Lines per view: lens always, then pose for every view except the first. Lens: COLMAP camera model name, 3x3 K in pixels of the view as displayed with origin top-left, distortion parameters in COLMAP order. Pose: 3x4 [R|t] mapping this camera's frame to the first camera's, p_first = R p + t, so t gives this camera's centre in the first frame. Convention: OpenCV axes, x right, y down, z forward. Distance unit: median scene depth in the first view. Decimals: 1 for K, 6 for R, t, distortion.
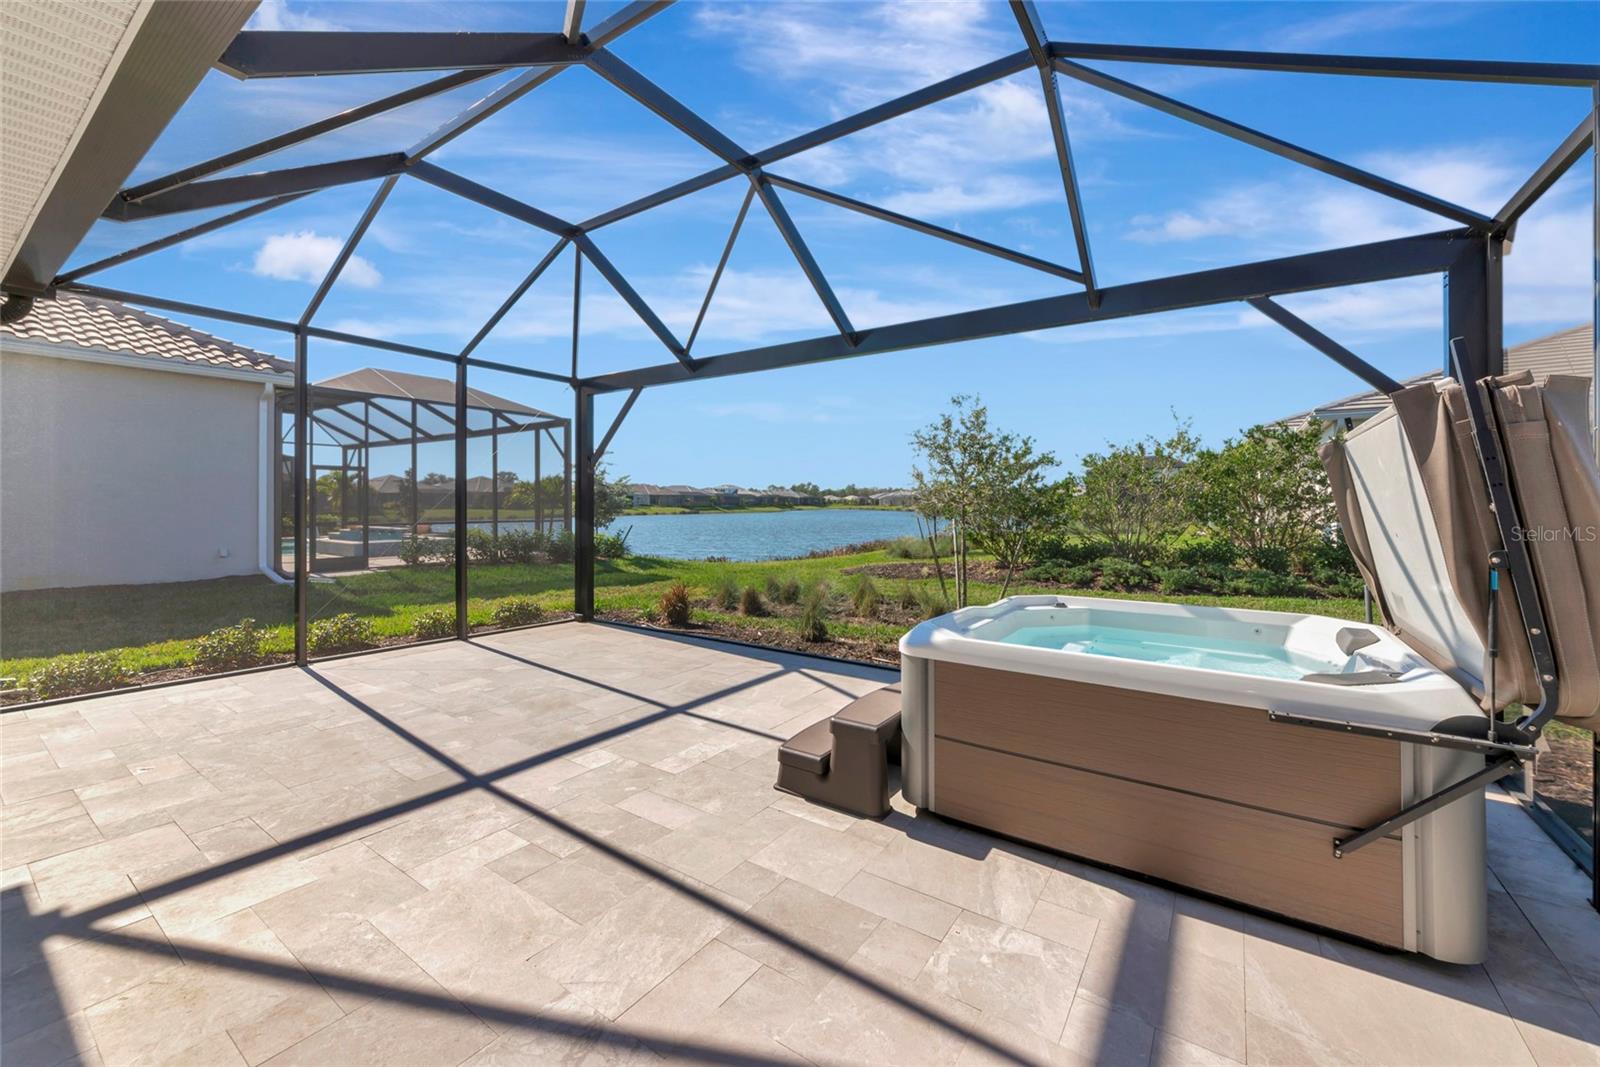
lens RADIAL K [[627.7, 0, 803.3], [0, 627.7, 491.6], [0, 0, 1]] dist [-0.010349, 0.001144]
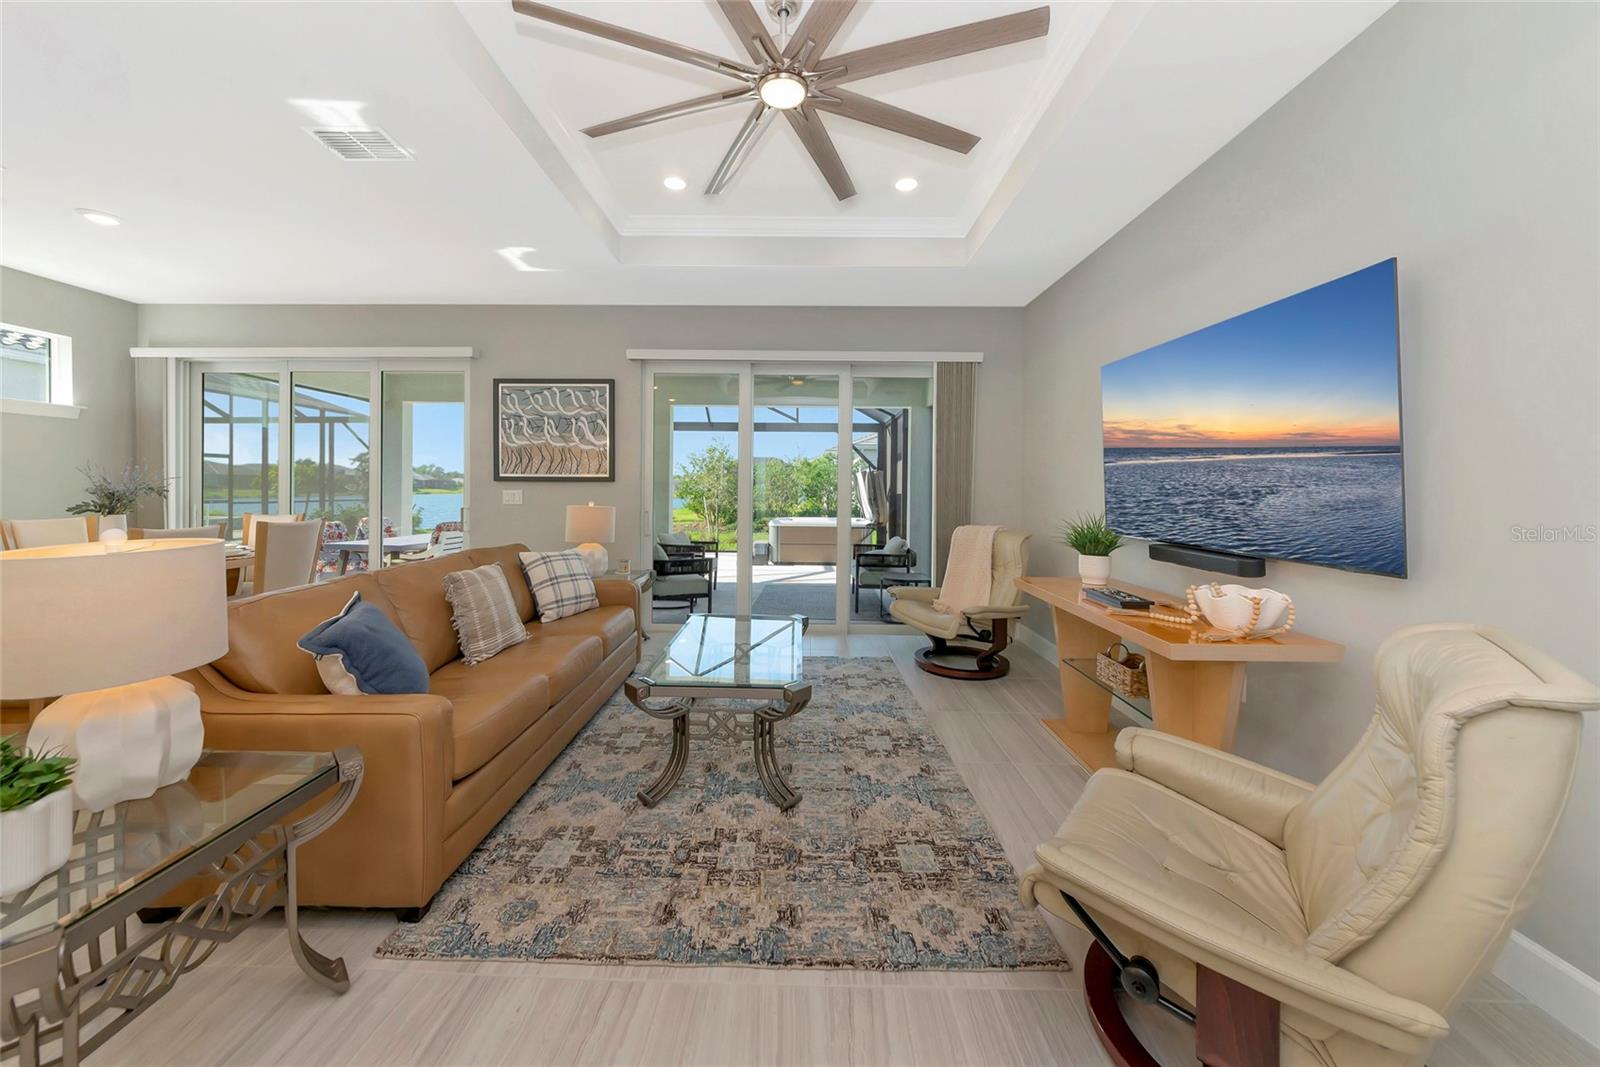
lens RADIAL K [[576.4, 0, 799.8], [0, 576.4, 495.3], [0, 0, 1]] dist [0.002483, -0.000674]
pose [[0.829752, -0.001372, 0.558130, -0.849963], [-0.017417, 0.999446, 0.028350, -0.025347], [-0.557860, -0.033244, 0.829269, -1.060244]]
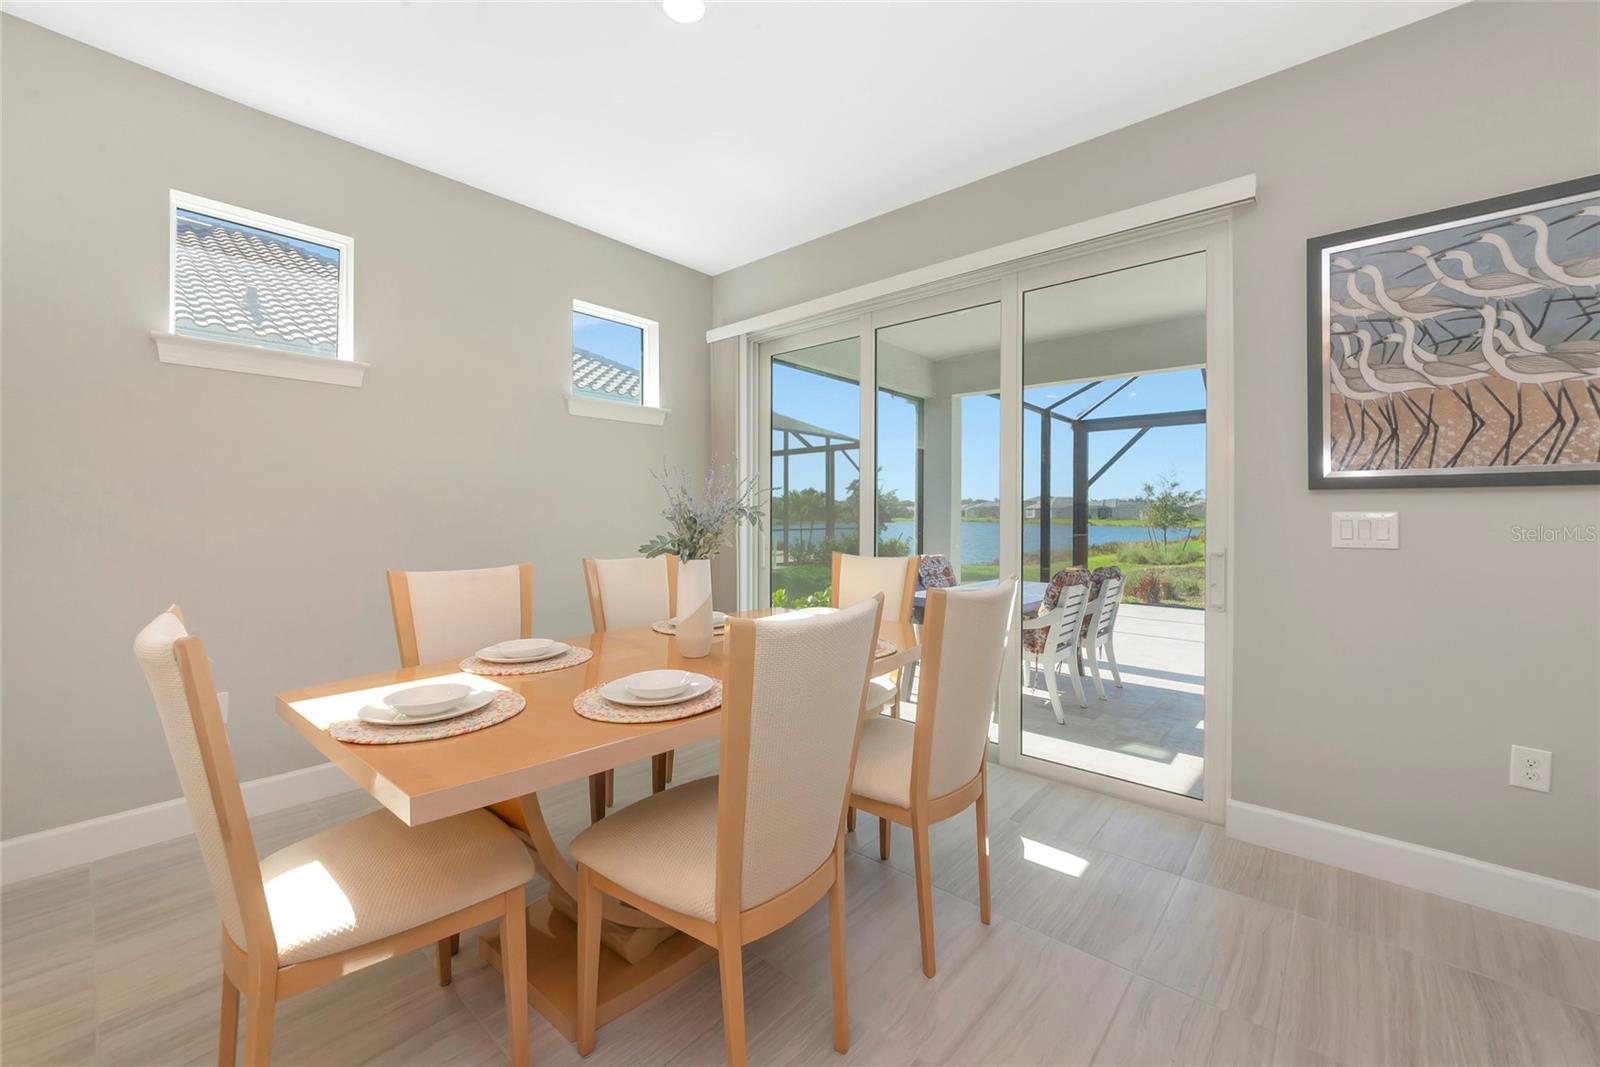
lens RADIAL K [[627.7, 0, 784.1], [0, 627.7, 506.3], [0, 0, 1]] dist [-0.010349, 0.001144]
pose [[0.992569, 0.000097, -0.121683, -1.014651], [0.000678, 0.999980, 0.006328, -0.007302], [0.121681, -0.006363, 0.992549, -0.509630]]
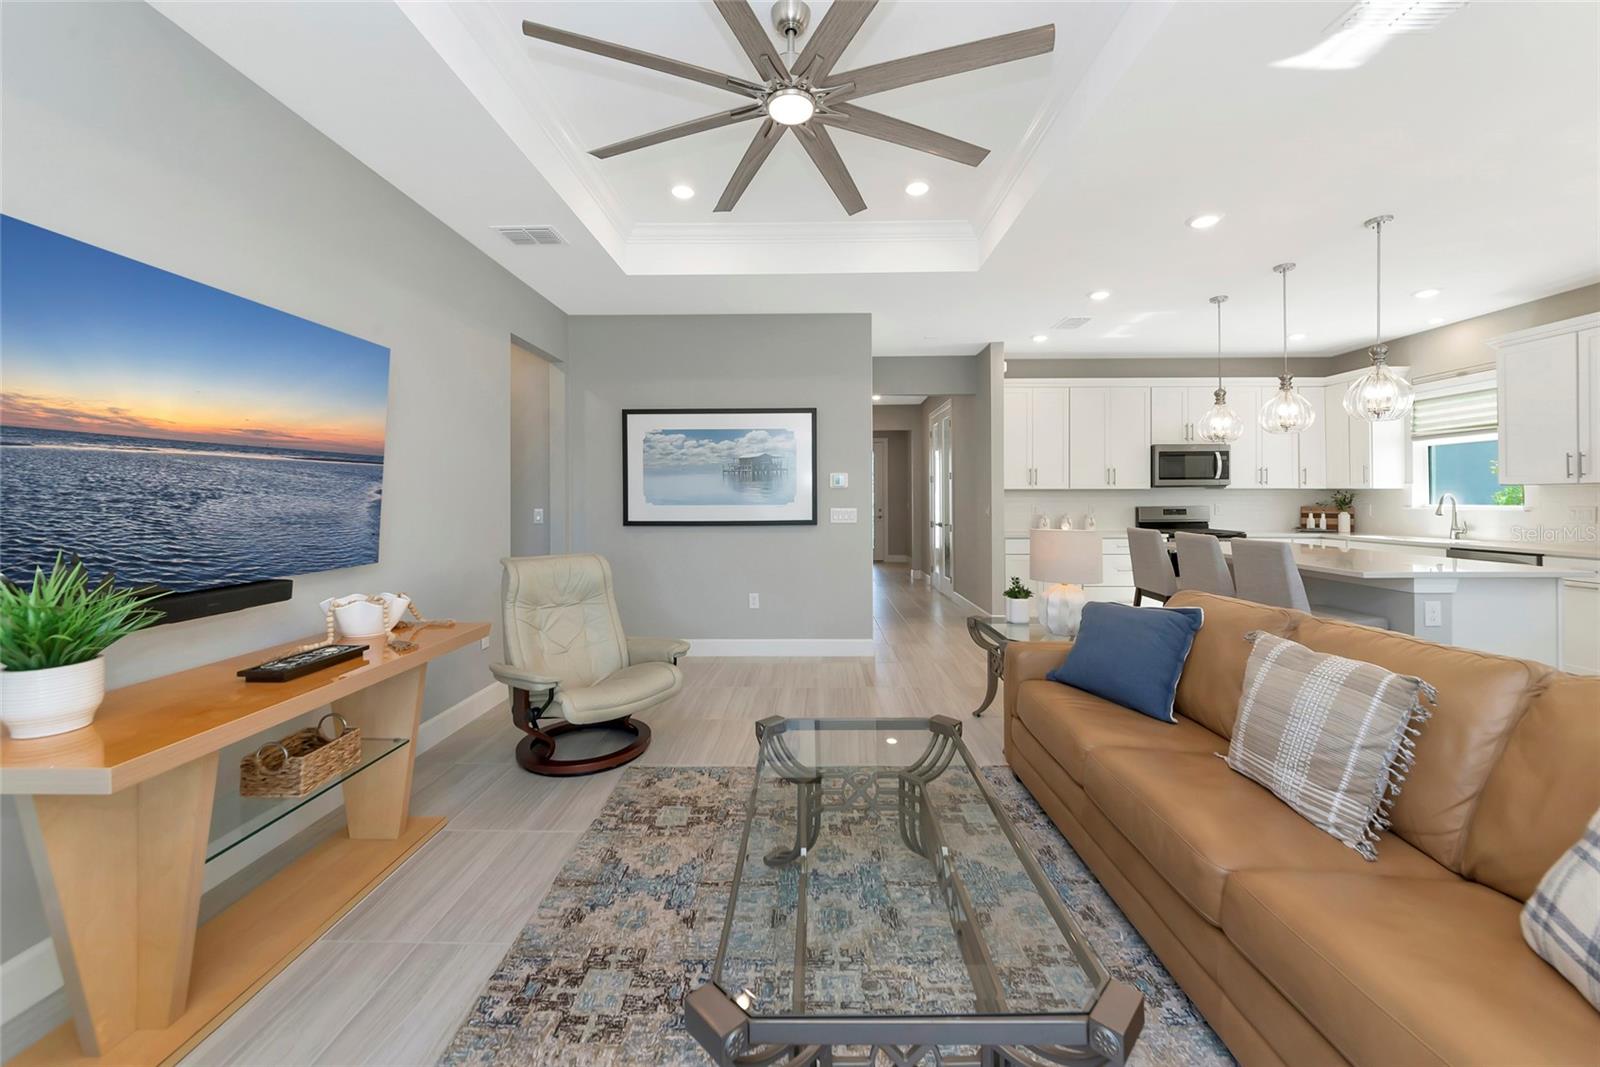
lens RADIAL K [[597.9, 0, 817.1], [0, 597.9, 495.2], [0, 0, 1]] dist [-0.006861, 0.000861]
pose [[-0.823232, -0.003465, -0.567694, -0.432225], [0.010301, 0.999726, -0.021040, -0.017480], [0.567611, -0.023168, -0.822971, -0.393333]]
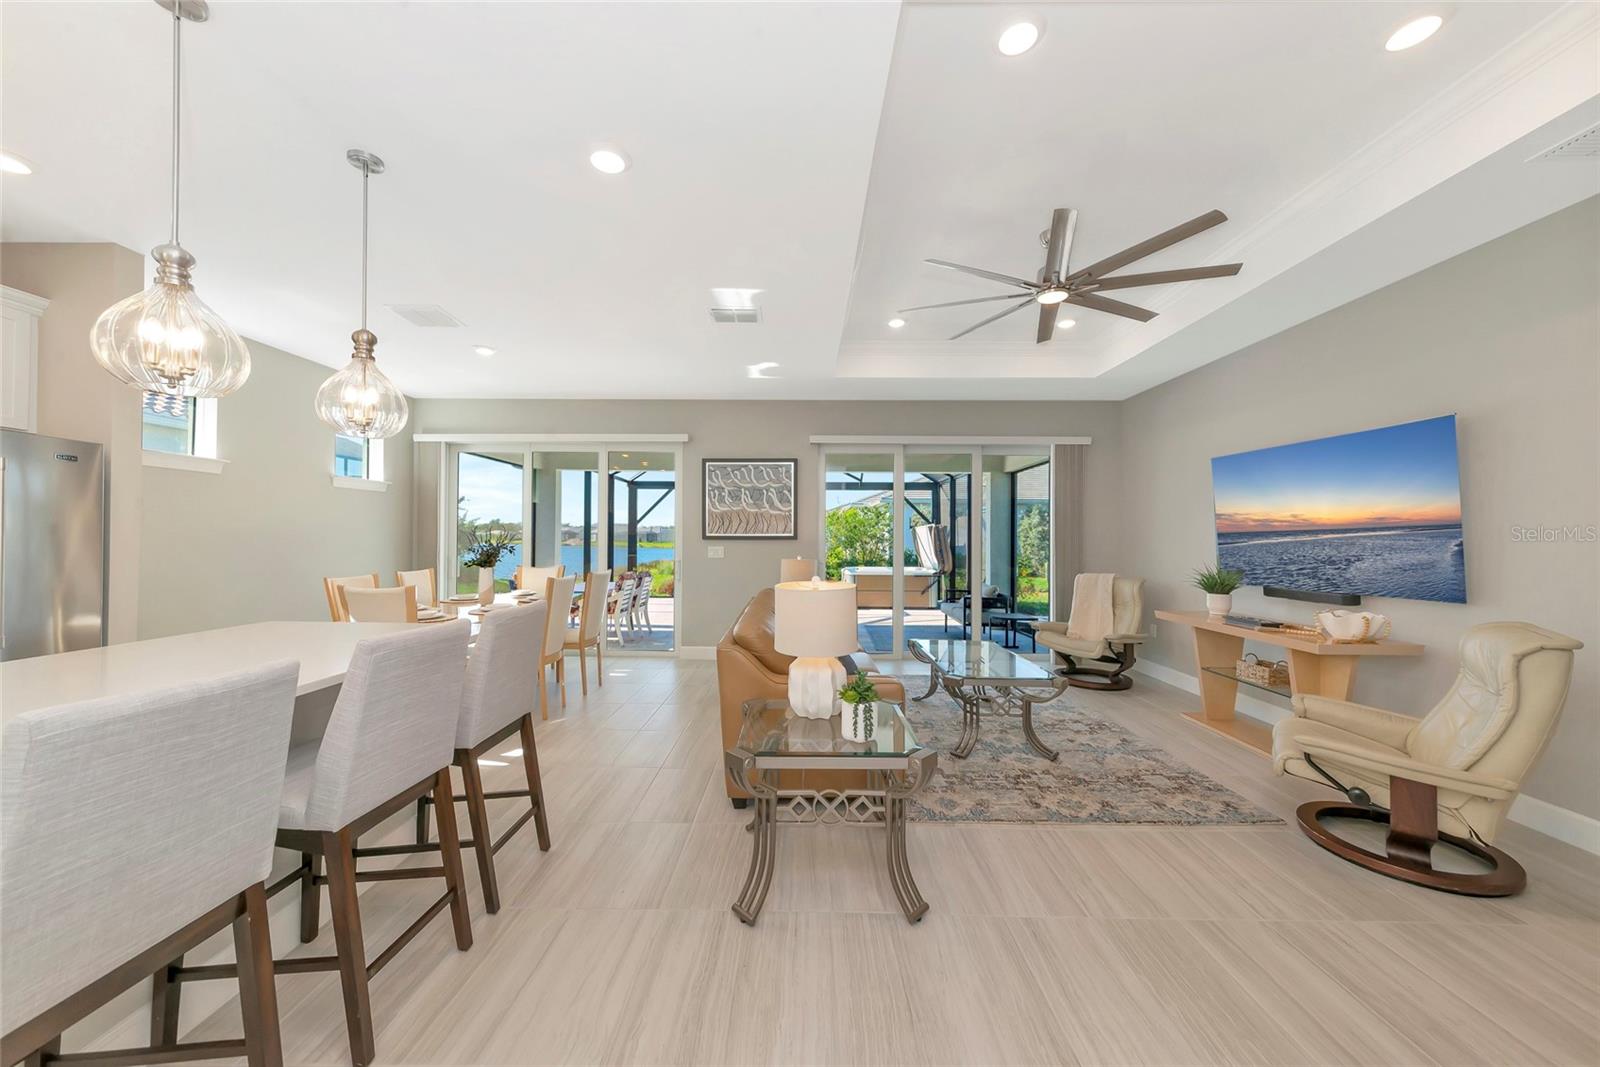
lens RADIAL K [[576.4, 0, 803.5], [0, 576.4, 532.0], [0, 0, 1]] dist [0.002483, -0.000674]
pose [[0.820759, 0.007403, 0.571226, -1.200342], [-0.012369, 0.999912, 0.004815, -0.035837], [-0.571140, -0.011017, 0.820779, -1.075820]]
